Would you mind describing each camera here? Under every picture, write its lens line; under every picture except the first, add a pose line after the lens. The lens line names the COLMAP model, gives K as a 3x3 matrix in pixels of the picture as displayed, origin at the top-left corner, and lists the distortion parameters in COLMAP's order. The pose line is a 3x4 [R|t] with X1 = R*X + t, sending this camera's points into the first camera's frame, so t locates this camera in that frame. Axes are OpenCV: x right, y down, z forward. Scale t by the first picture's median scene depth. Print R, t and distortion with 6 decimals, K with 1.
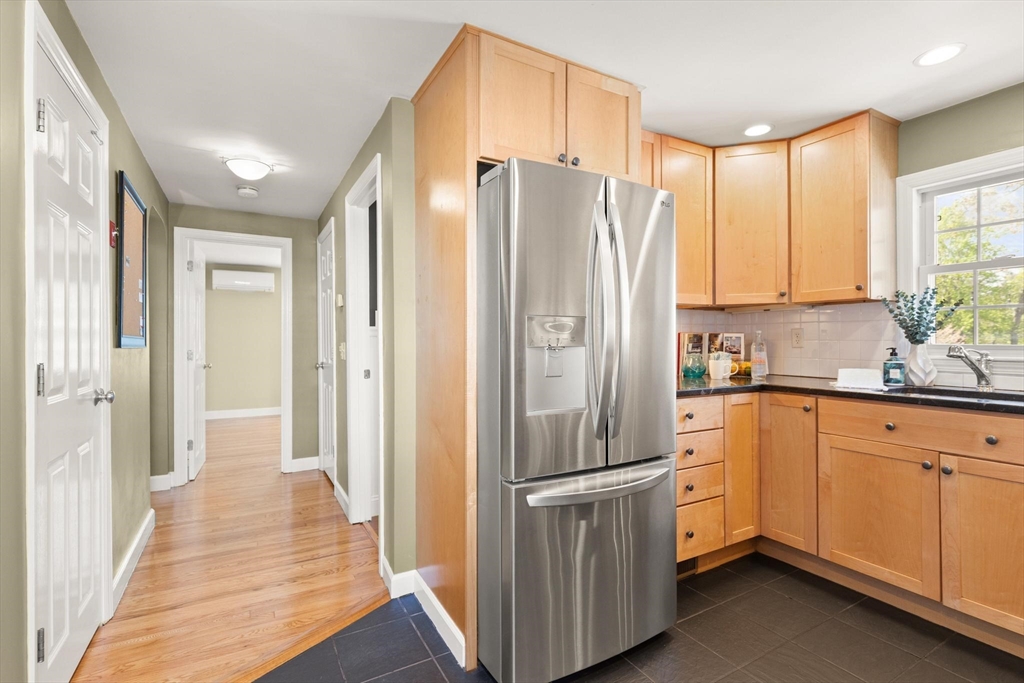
lens RADIAL K [[482.0, 0, 513.8], [0, 482.0, 340.9], [0, 0, 1]] dist [0.005682, -0.002707]
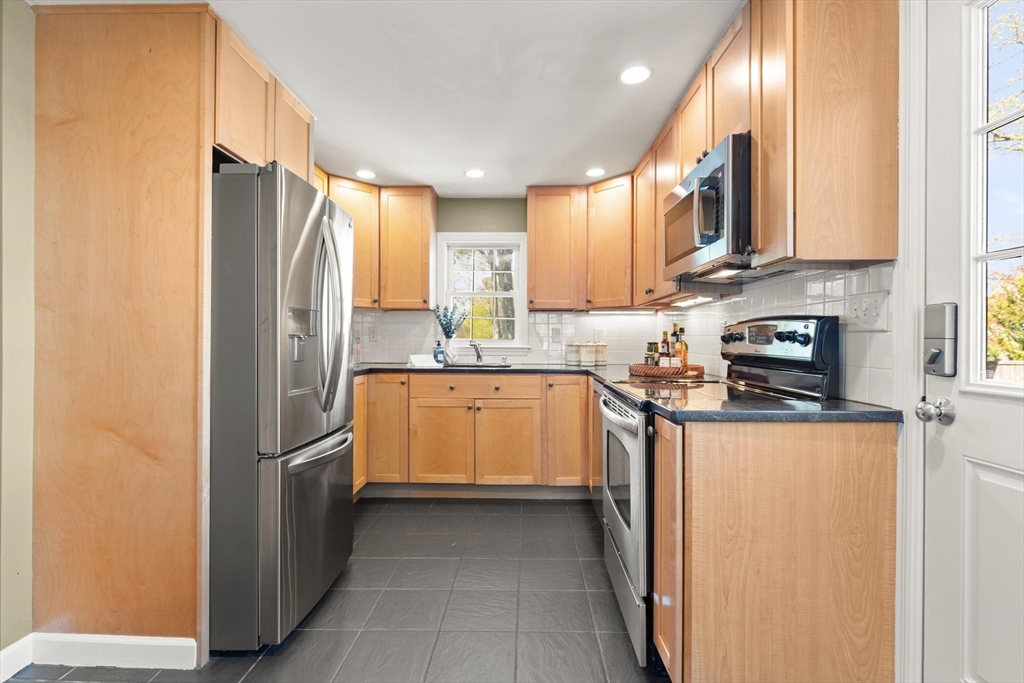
lens RADIAL K [[482.0, 0, 527.5], [0, 482.0, 341.1], [0, 0, 1]] dist [0.005682, -0.002707]
pose [[0.496517, 0.004276, 0.868016, -0.449882], [-0.005630, 0.999983, -0.001706, 0.016690], [-0.868008, -0.004040, 0.496533, -0.035861]]
